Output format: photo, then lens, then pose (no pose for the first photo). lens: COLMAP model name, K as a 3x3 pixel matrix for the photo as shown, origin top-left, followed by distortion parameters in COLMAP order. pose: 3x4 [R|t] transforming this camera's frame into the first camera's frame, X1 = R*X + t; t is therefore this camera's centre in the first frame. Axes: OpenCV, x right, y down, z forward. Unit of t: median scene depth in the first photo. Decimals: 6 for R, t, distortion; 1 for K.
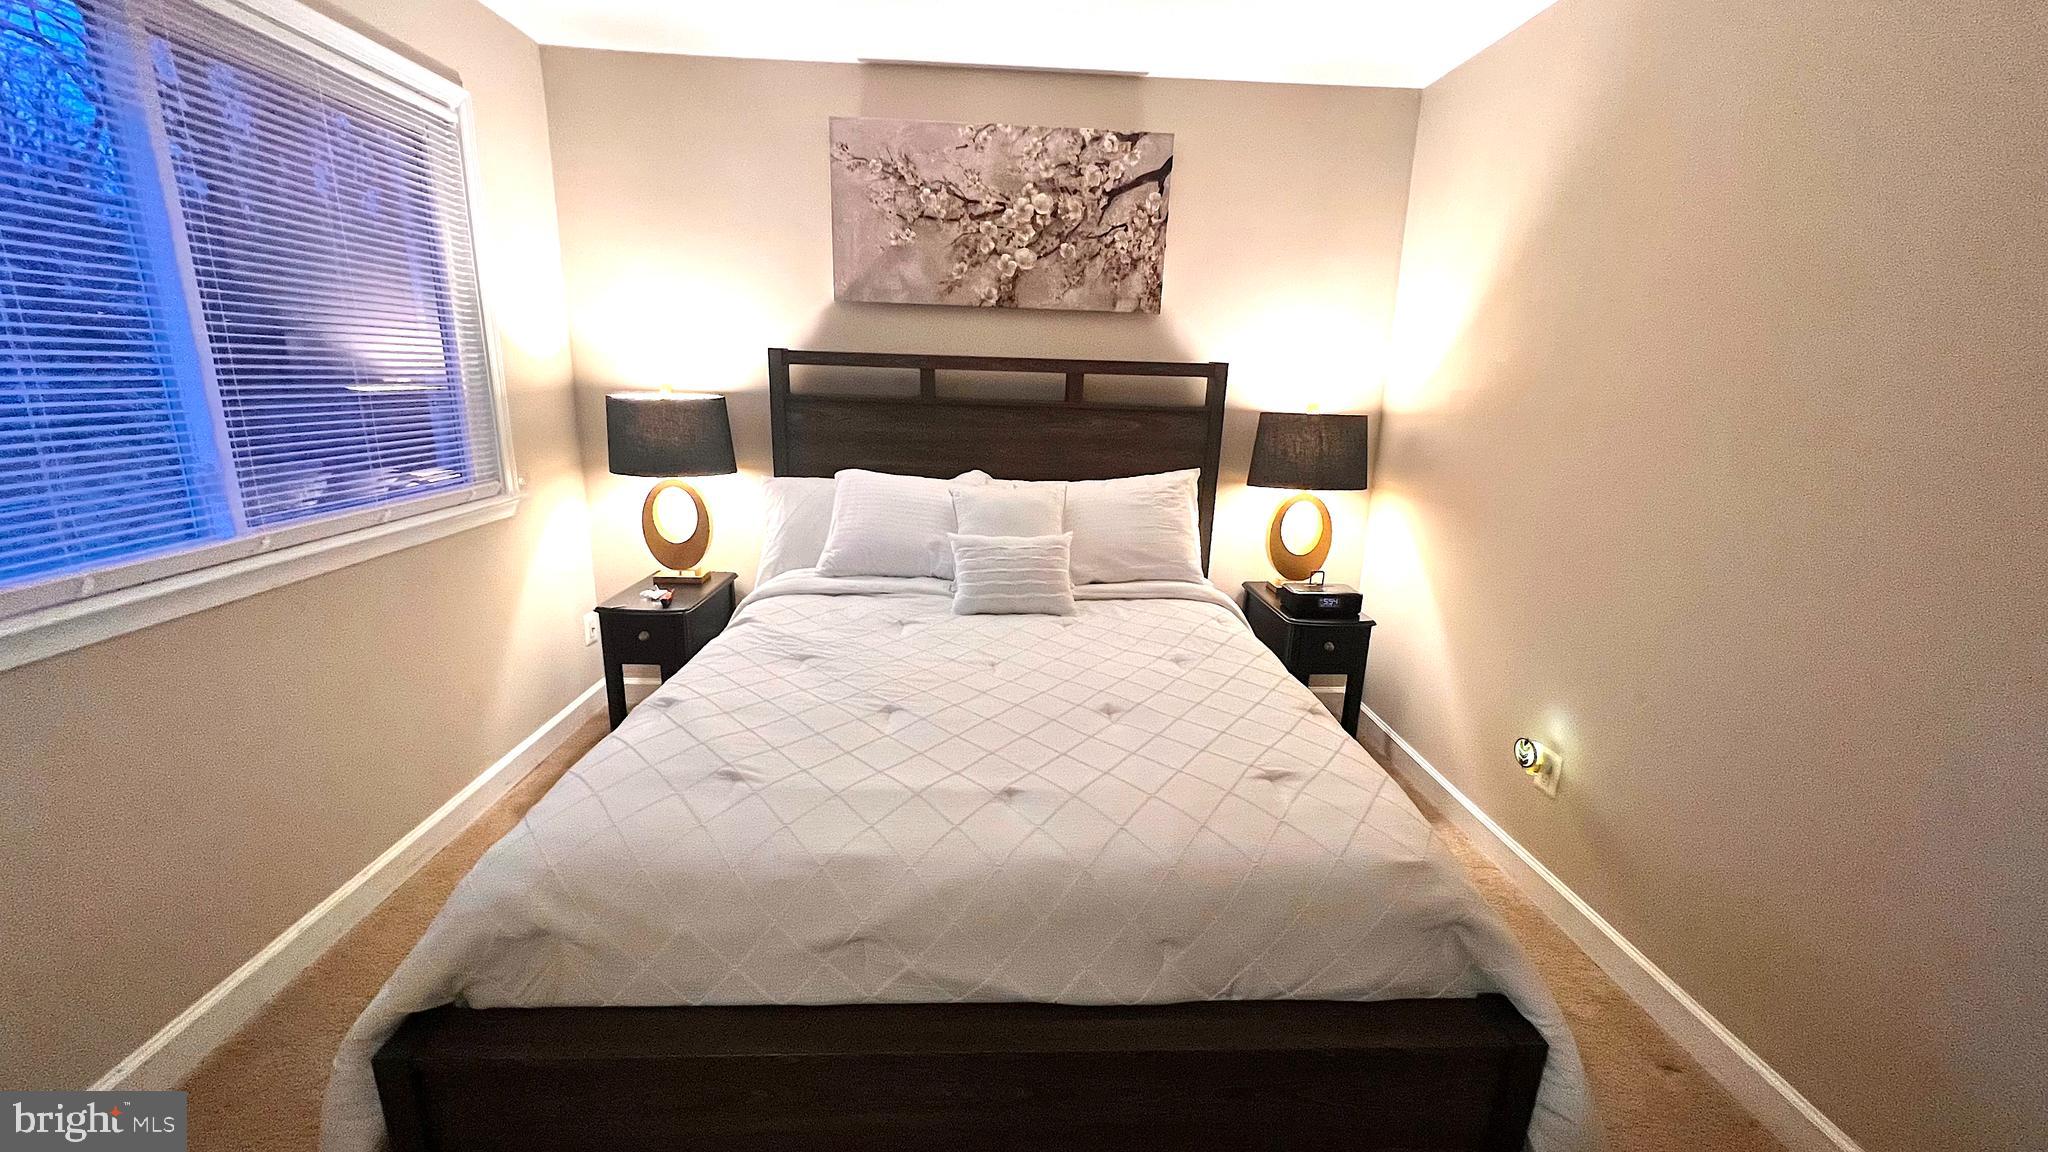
lens RADIAL K [[815.2, 0, 1025.3], [0, 815.2, 577.2], [0, 0, 1]] dist [-0.000987, 0.000614]
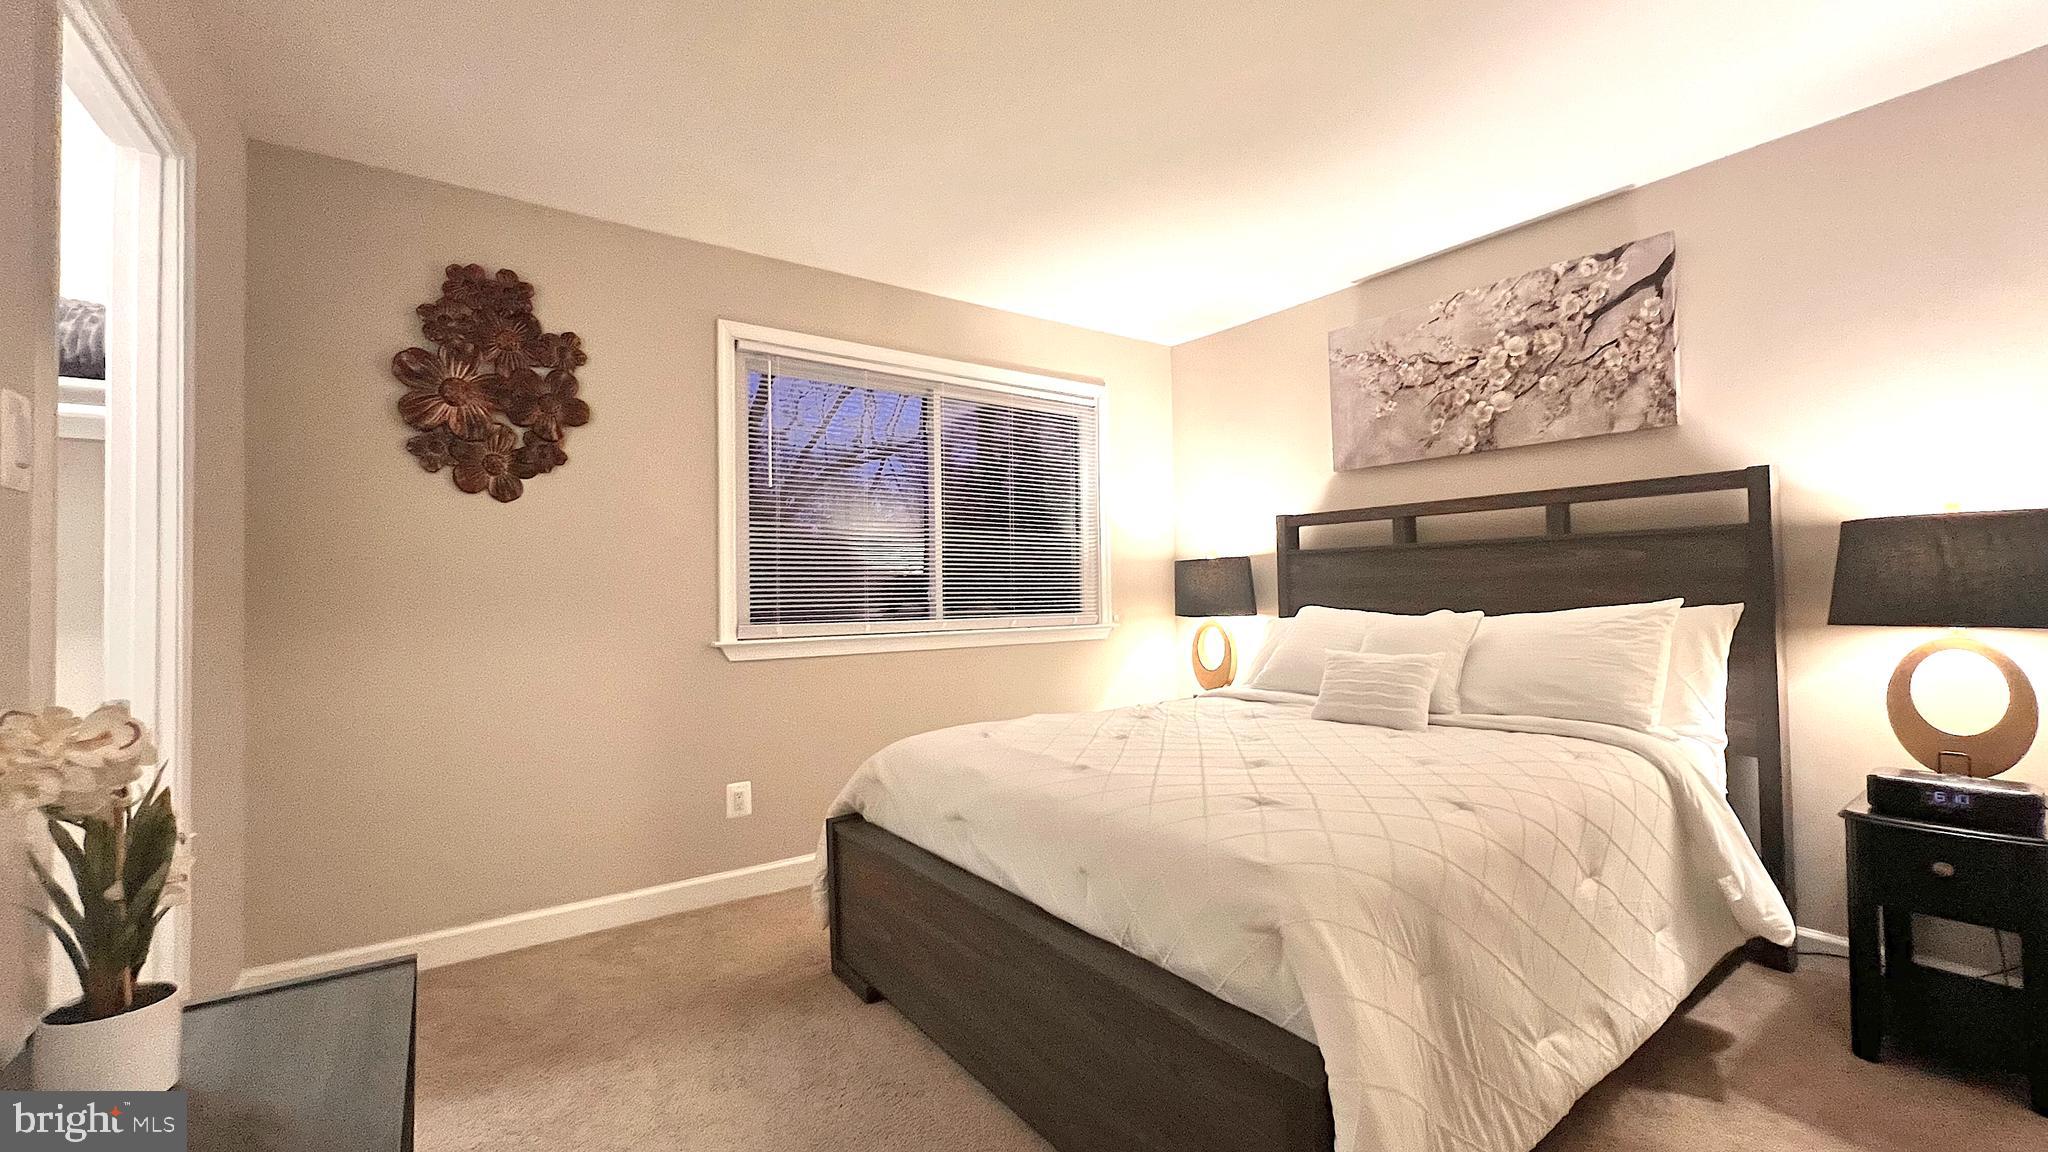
lens RADIAL K [[815.2, 0, 1026.8], [0, 815.2, 577.0], [0, 0, 1]] dist [-0.000987, 0.000614]
pose [[0.556136, -0.055133, -0.829260, 0.501506], [-0.168196, 0.969683, -0.177268, 0.095653], [0.813893, 0.238064, 0.530003, 0.046629]]
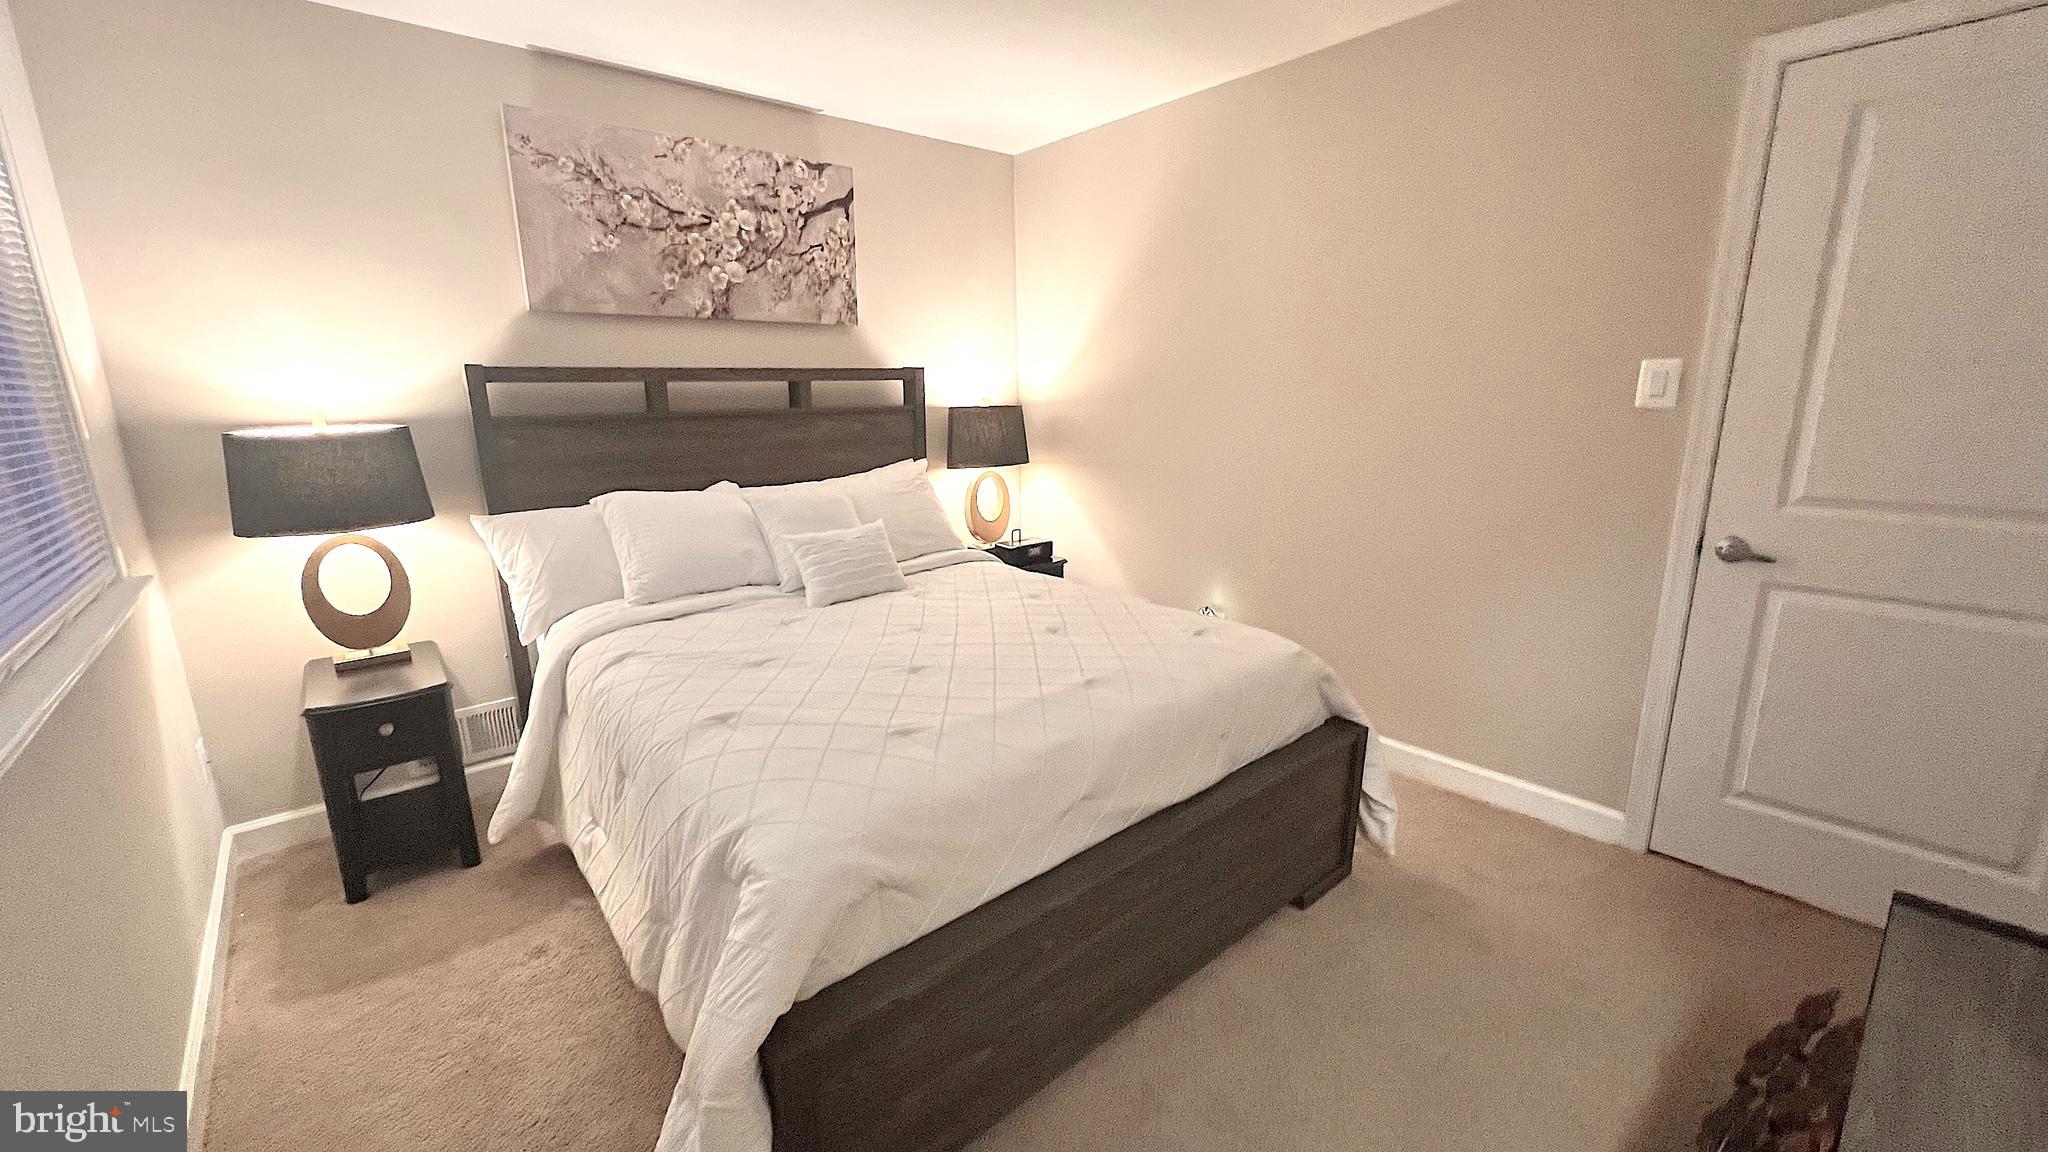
lens RADIAL K [[815.2, 0, 1025.4], [0, 815.2, 577.9], [0, 0, 1]] dist [-0.000987, 0.000614]
pose [[0.781992, -0.181138, 0.596388, -0.403124], [0.187199, 0.980920, 0.052471, 0.002013], [-0.594513, 0.070611, 0.800980, -0.012744]]
